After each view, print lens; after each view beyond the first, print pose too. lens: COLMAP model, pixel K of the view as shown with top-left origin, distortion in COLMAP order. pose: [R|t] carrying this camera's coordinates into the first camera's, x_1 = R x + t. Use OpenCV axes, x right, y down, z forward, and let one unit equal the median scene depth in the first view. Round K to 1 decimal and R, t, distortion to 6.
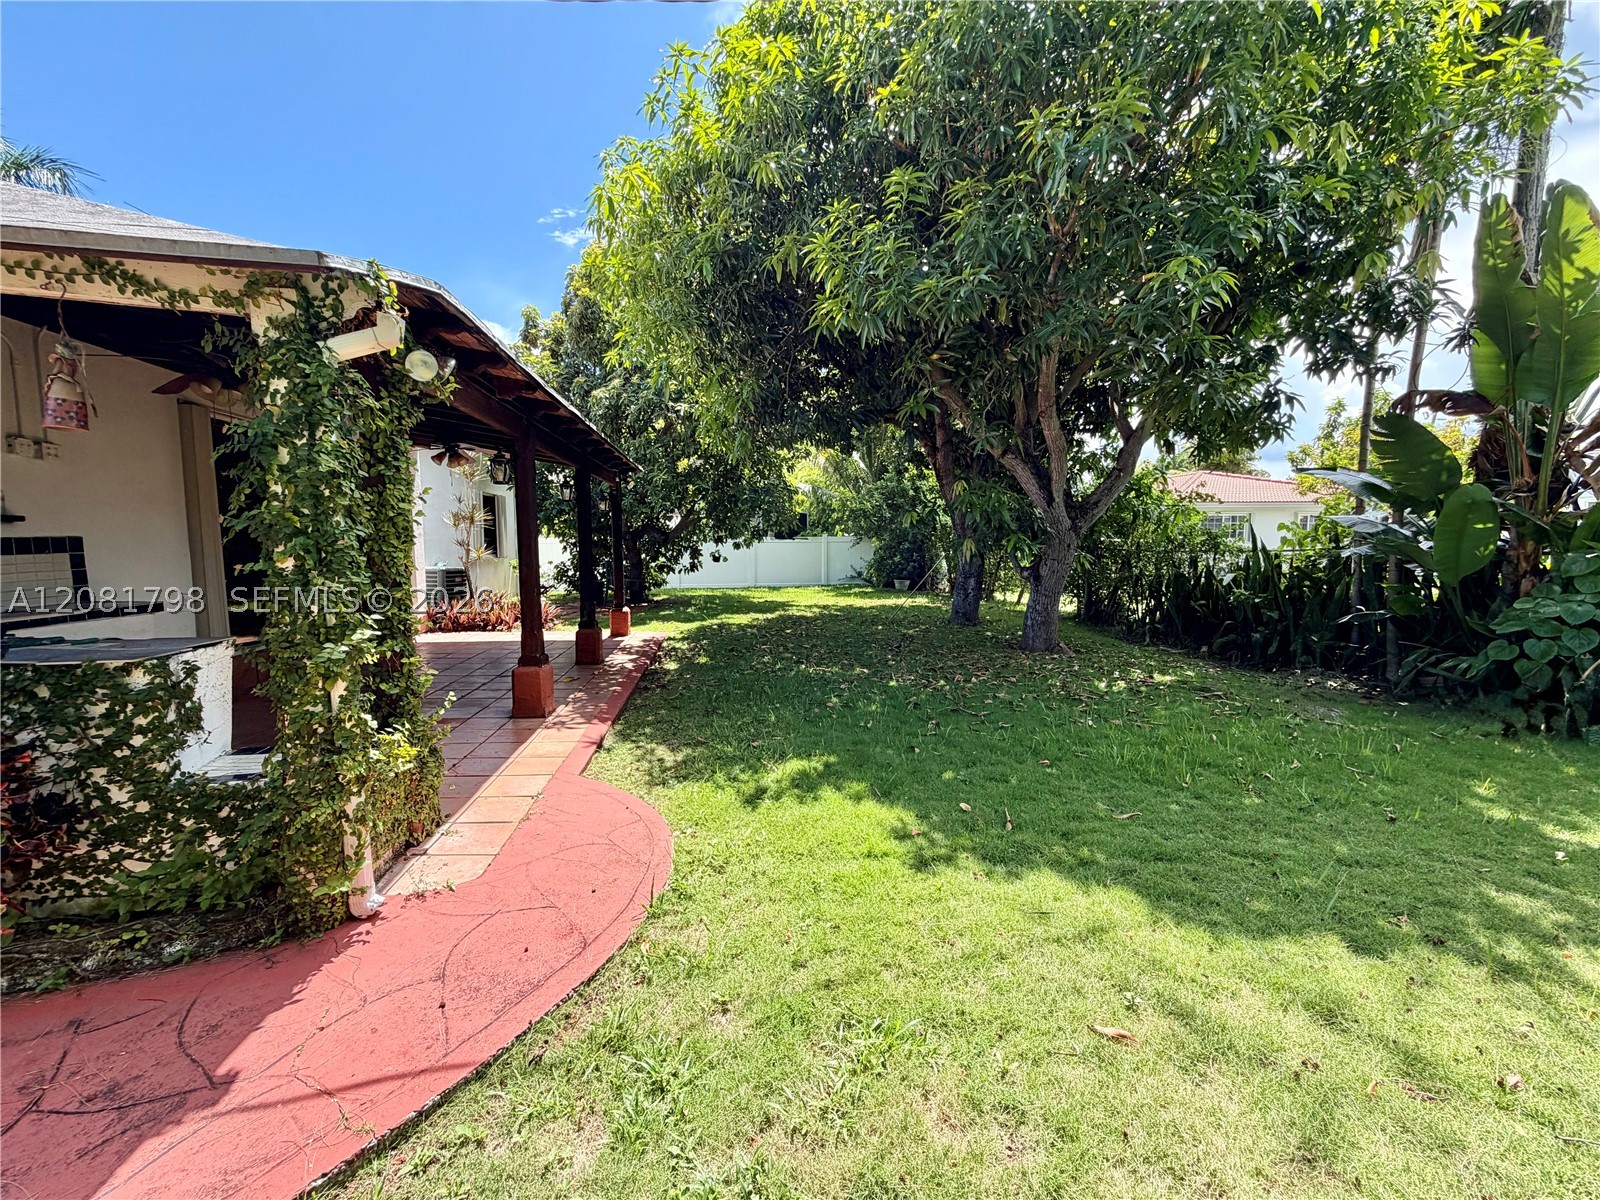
lens RADIAL K [[642.3, 0, 793.6], [0, 642.3, 601.4], [0, 0, 1]] dist [0.000453, 0.000394]
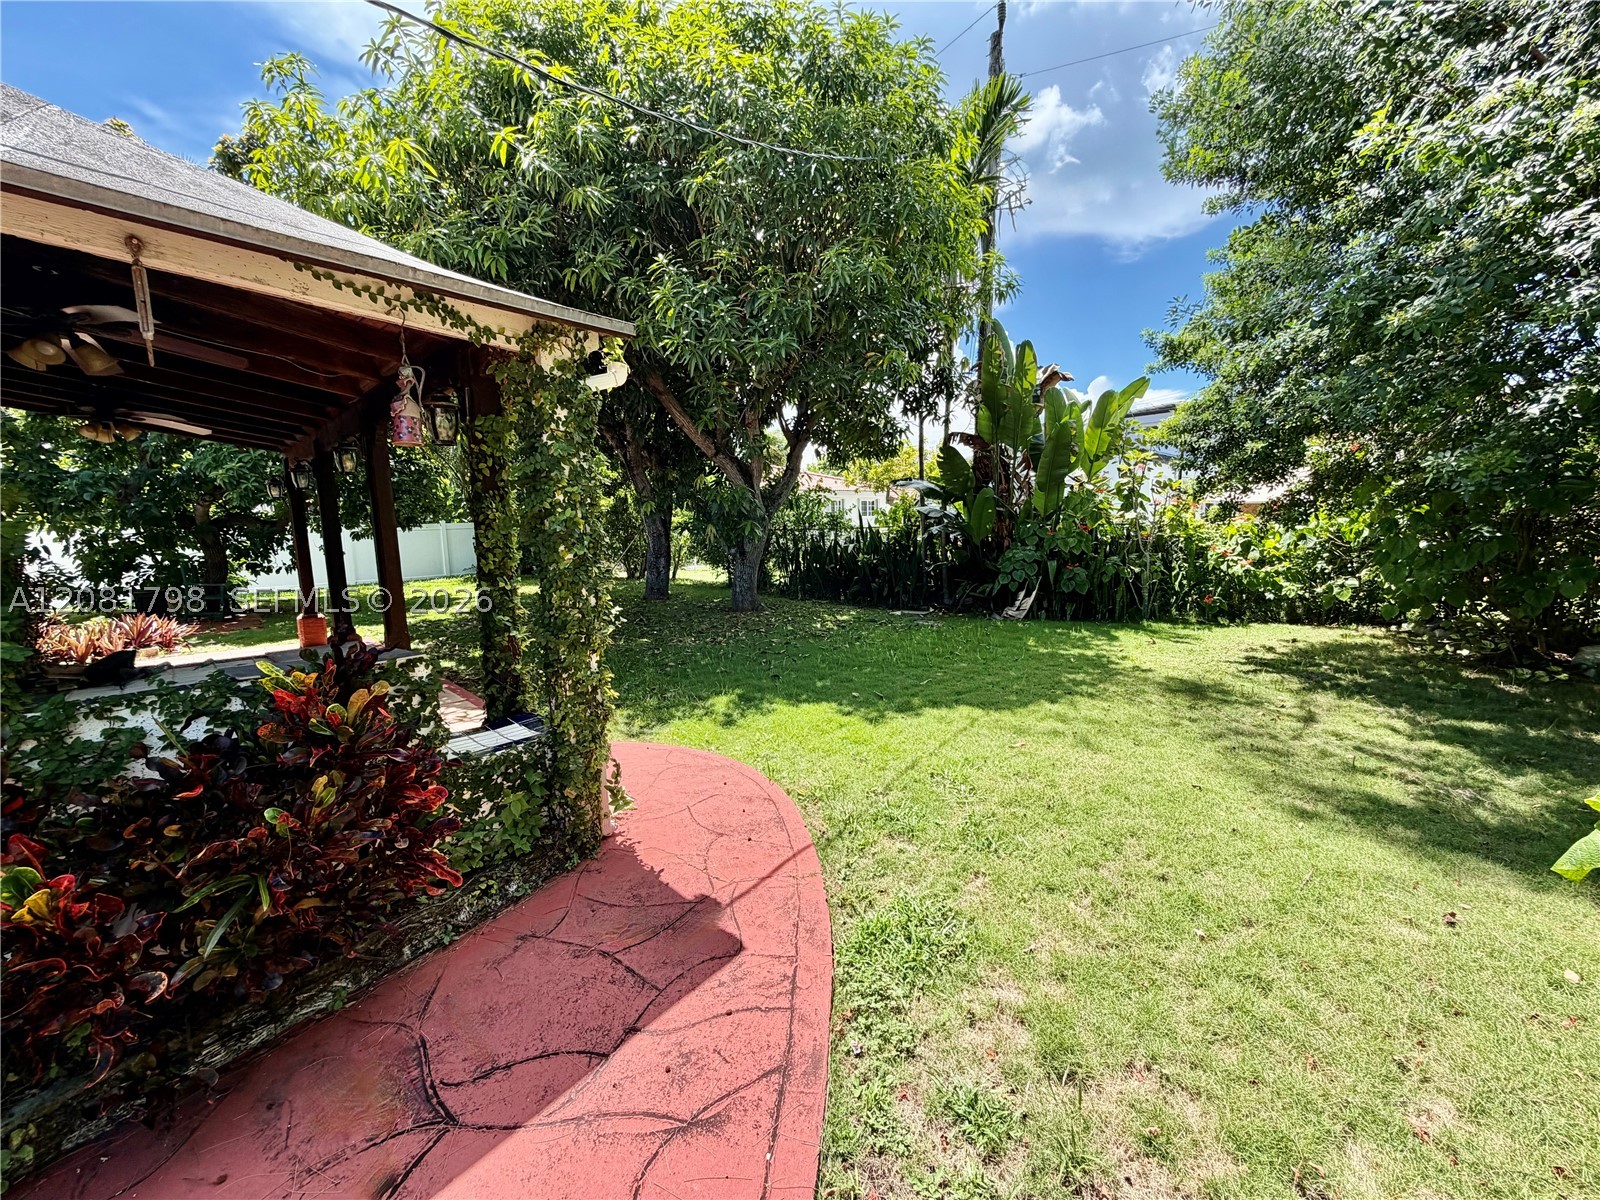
lens RADIAL K [[642.3, 0, 797.2], [0, 642.3, 600.2], [0, 0, 1]] dist [0.000453, 0.000394]
pose [[0.786128, -0.092793, 0.611059, -0.908013], [0.077497, 0.995662, 0.051498, -0.005377], [-0.613186, 0.006872, 0.789908, -0.189771]]
